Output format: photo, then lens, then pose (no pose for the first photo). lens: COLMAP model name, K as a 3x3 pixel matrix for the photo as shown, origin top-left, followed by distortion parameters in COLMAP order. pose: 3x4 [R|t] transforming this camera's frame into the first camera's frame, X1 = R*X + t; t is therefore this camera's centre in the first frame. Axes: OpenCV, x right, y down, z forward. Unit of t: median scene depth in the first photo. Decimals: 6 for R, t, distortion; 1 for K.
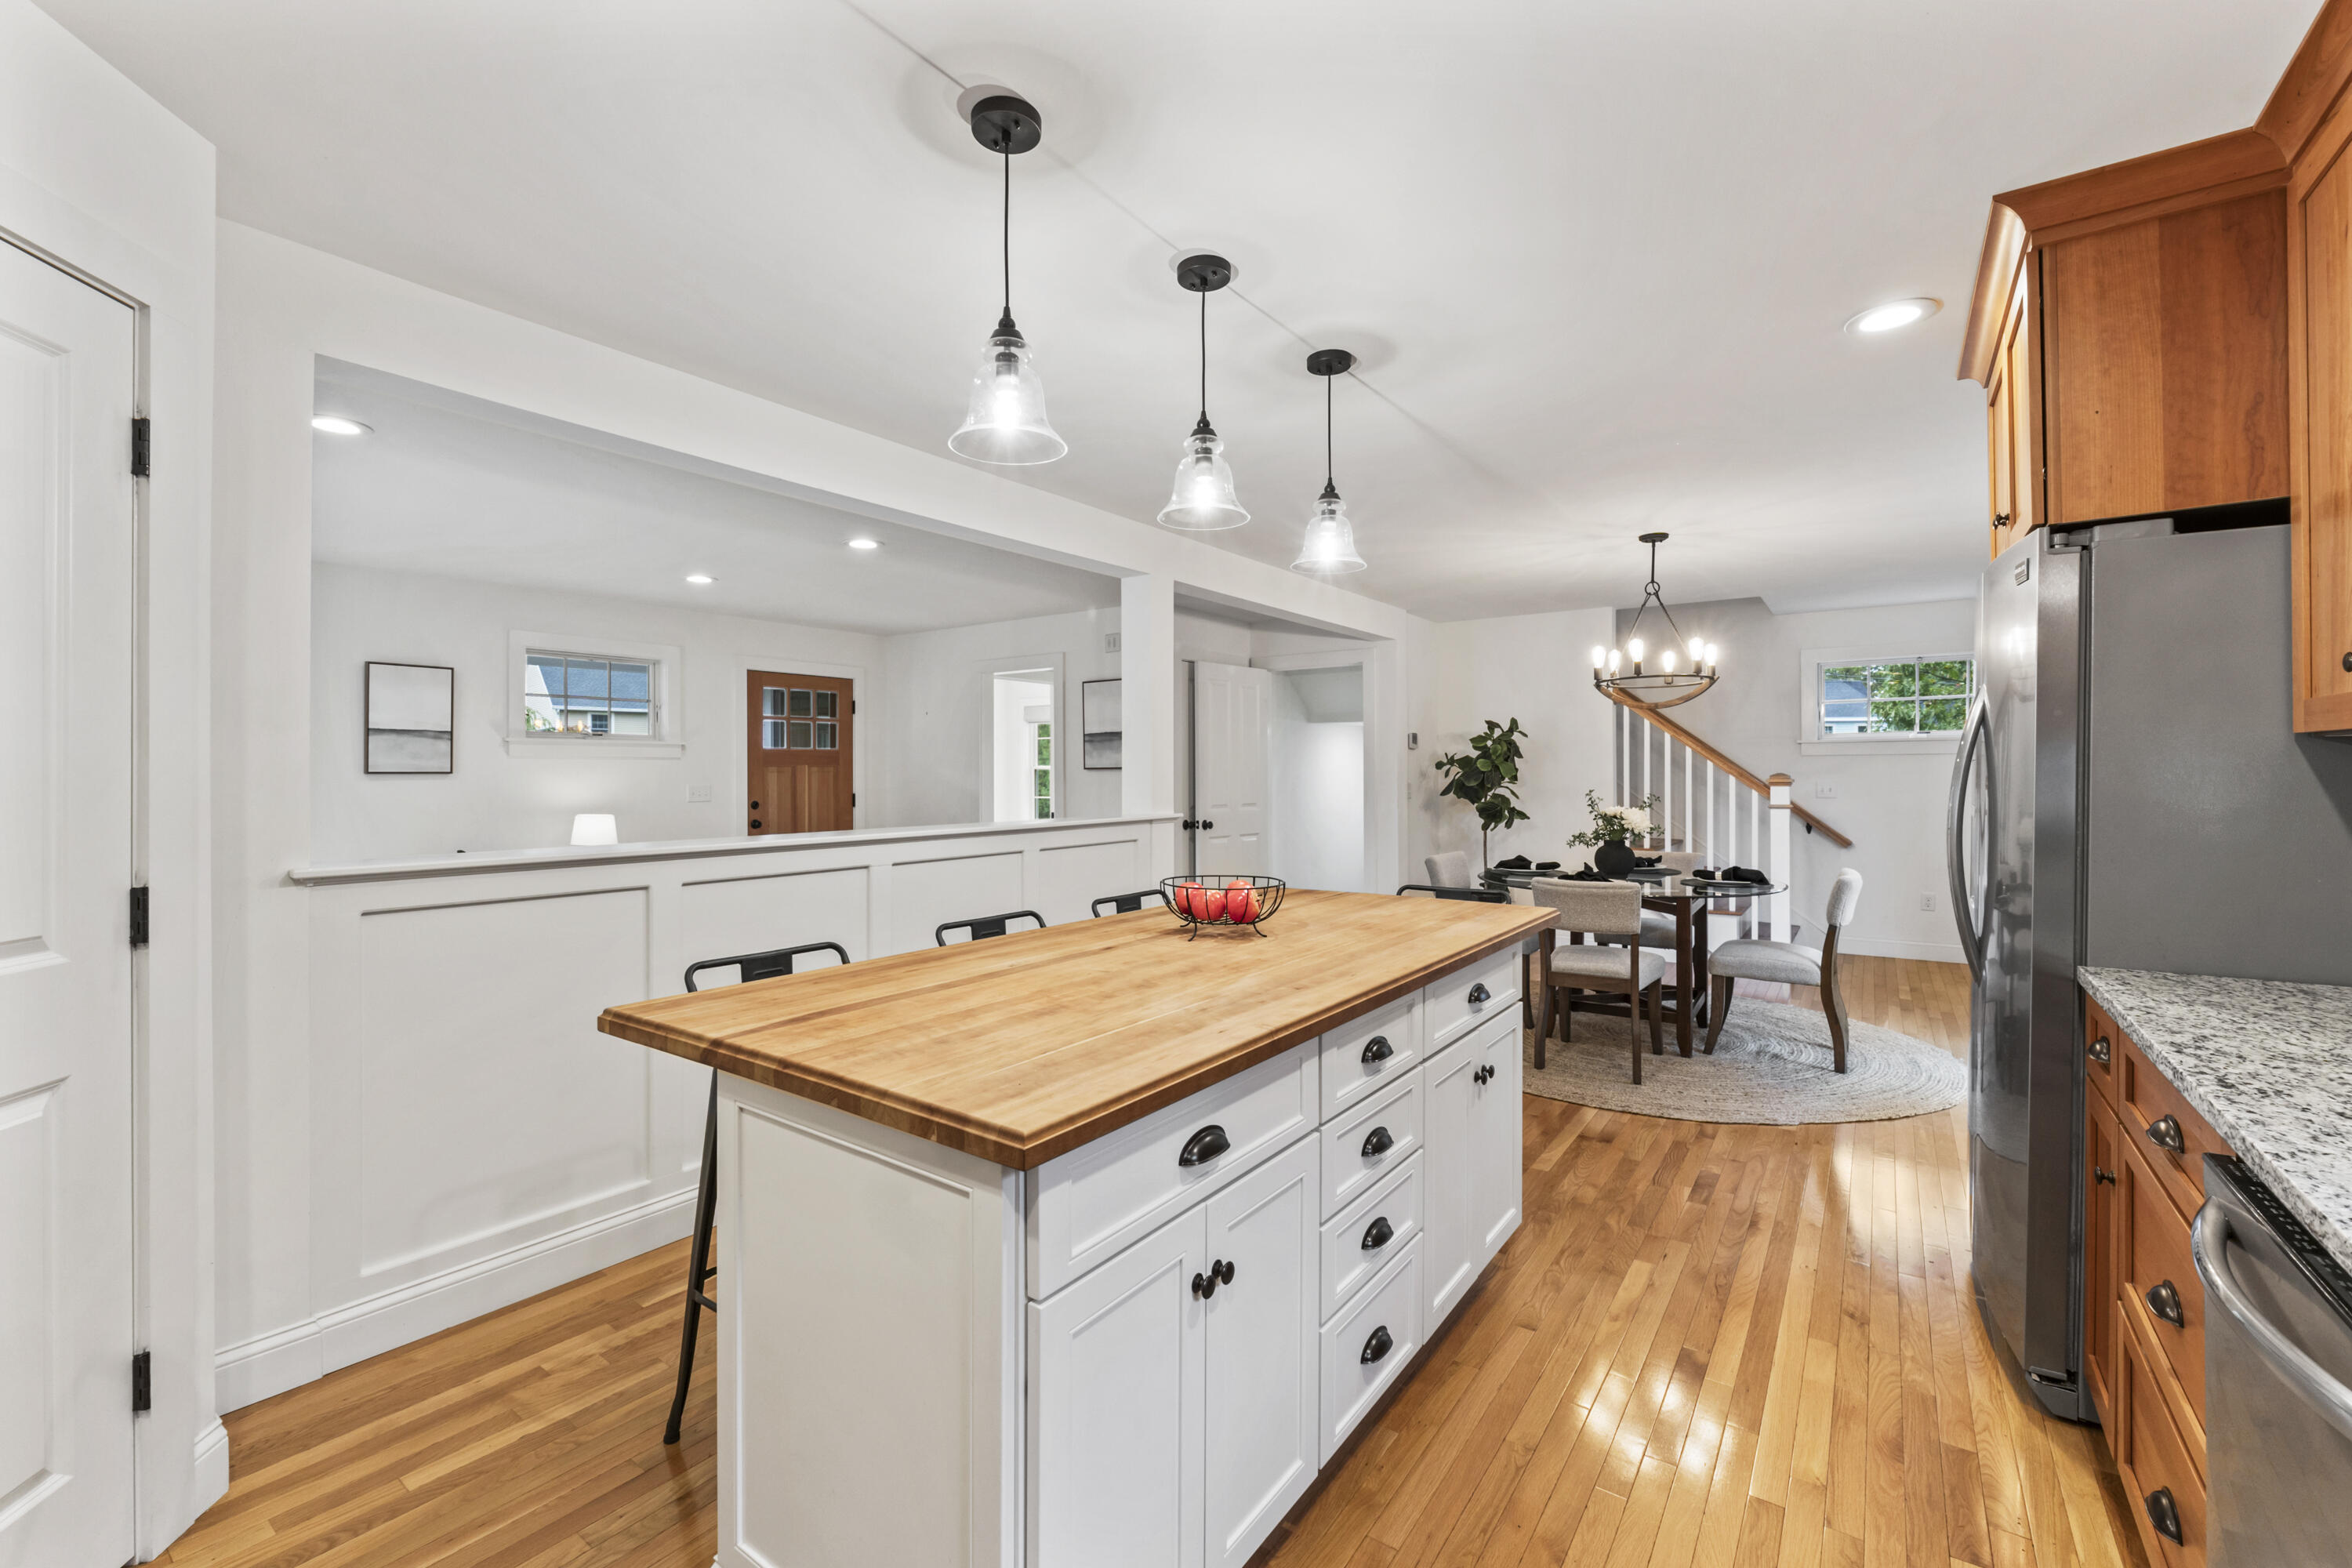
lens RADIAL K [[995.2, 0, 1156.6], [0, 995.2, 777.8], [0, 0, 1]] dist [-0.008299, -0.000925]
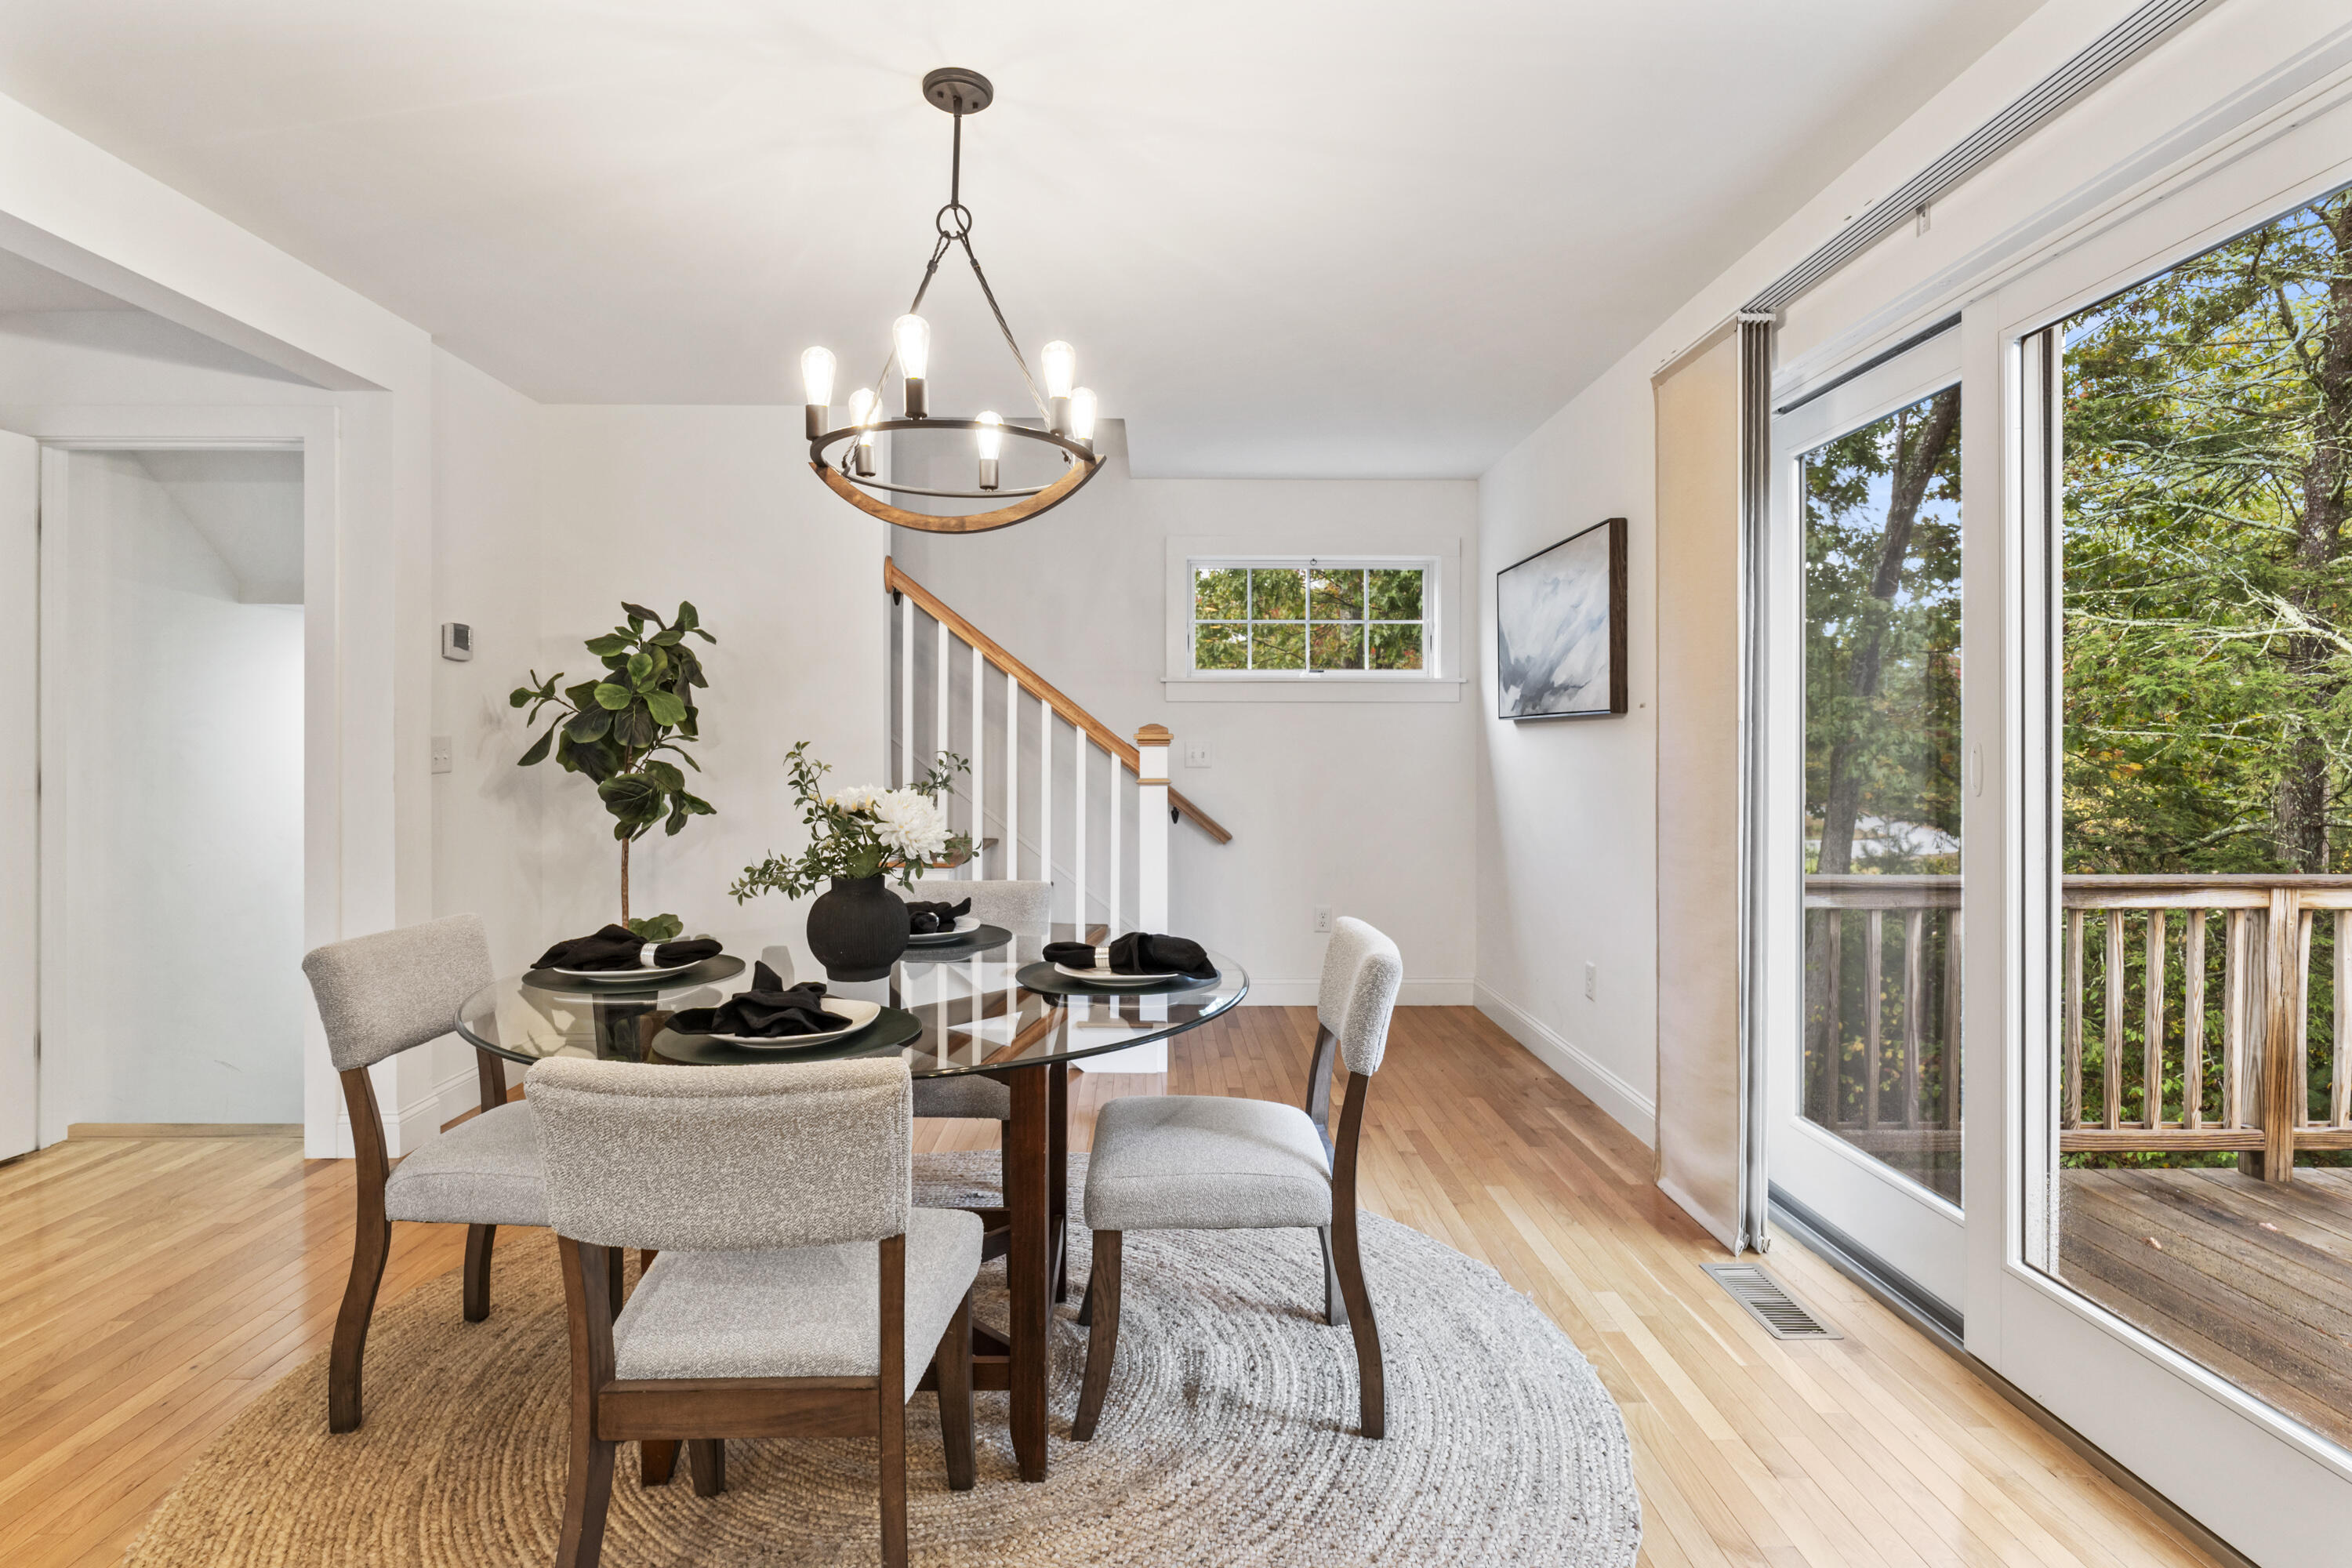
lens RADIAL K [[1176.2, 0, 1171.8], [0, 1176.2, 766.2], [0, 0, 1]] dist [-0.008073, -0.000405]
pose [[0.798308, -0.001127, 0.602249, 0.222532], [-0.006200, 0.999930, 0.010090, 0.012414], [-0.602218, -0.011788, 0.798245, 0.443548]]
